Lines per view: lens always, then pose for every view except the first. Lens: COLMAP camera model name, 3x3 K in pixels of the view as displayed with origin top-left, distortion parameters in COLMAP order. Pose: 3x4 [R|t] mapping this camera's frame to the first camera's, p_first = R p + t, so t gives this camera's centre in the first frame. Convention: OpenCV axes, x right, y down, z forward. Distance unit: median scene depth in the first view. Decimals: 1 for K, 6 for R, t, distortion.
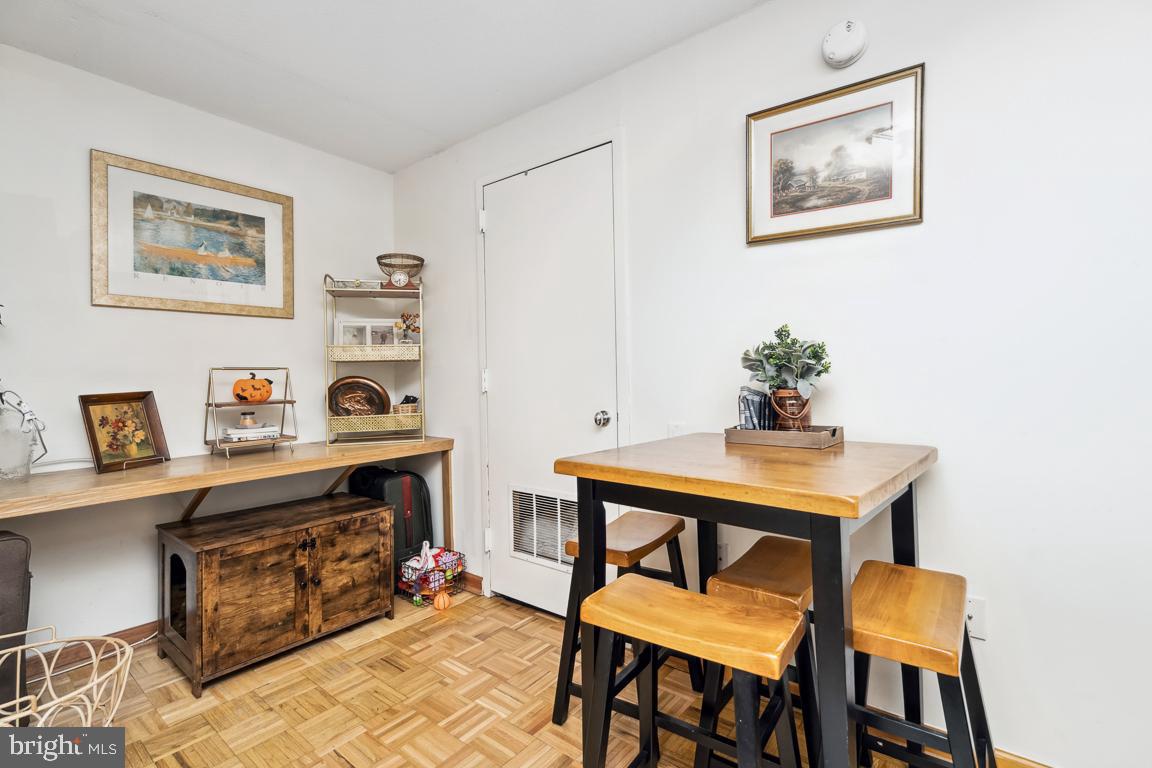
lens RADIAL K [[530.6, 0, 576.8], [0, 530.6, 361.1], [0, 0, 1]] dist [0.001275, 0.000162]
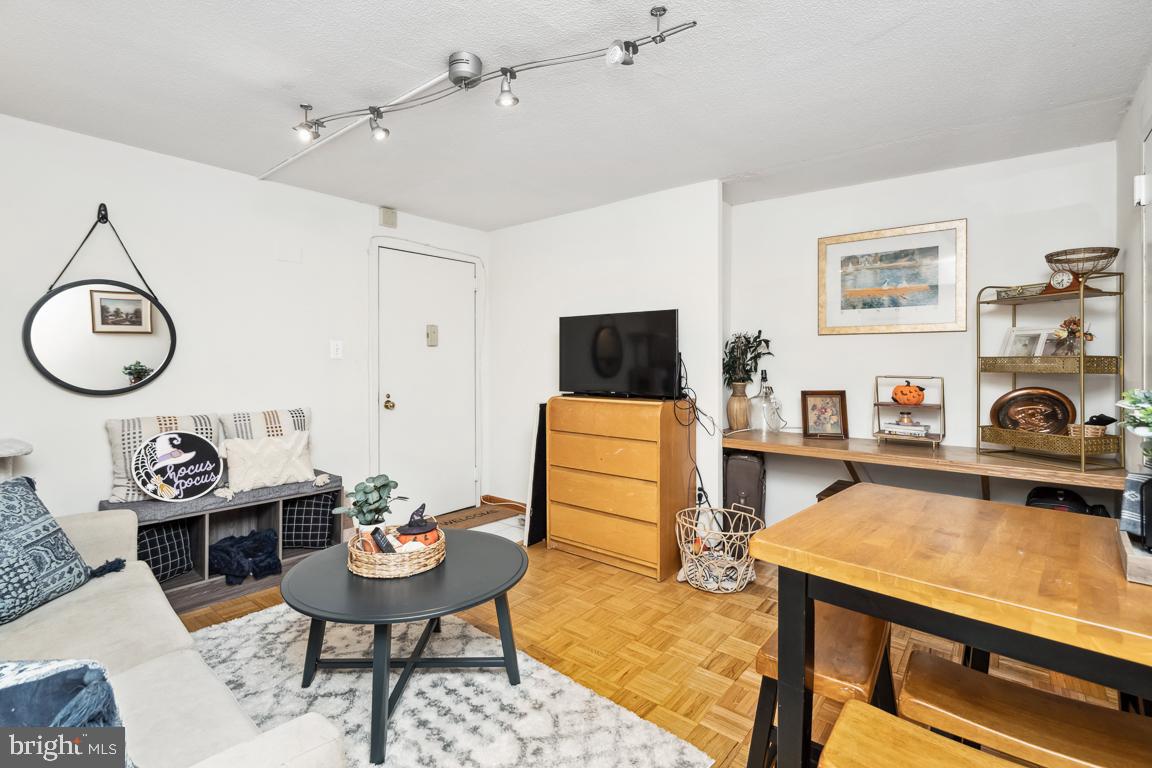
lens RADIAL K [[530.6, 0, 576.8], [0, 530.6, 361.1], [0, 0, 1]] dist [0.001275, 0.000162]
pose [[-0.039861, 0.006612, -0.999183, 0.660390], [0.010119, 0.999929, 0.006214, -0.039441], [0.999154, -0.009863, -0.039925, 0.294045]]
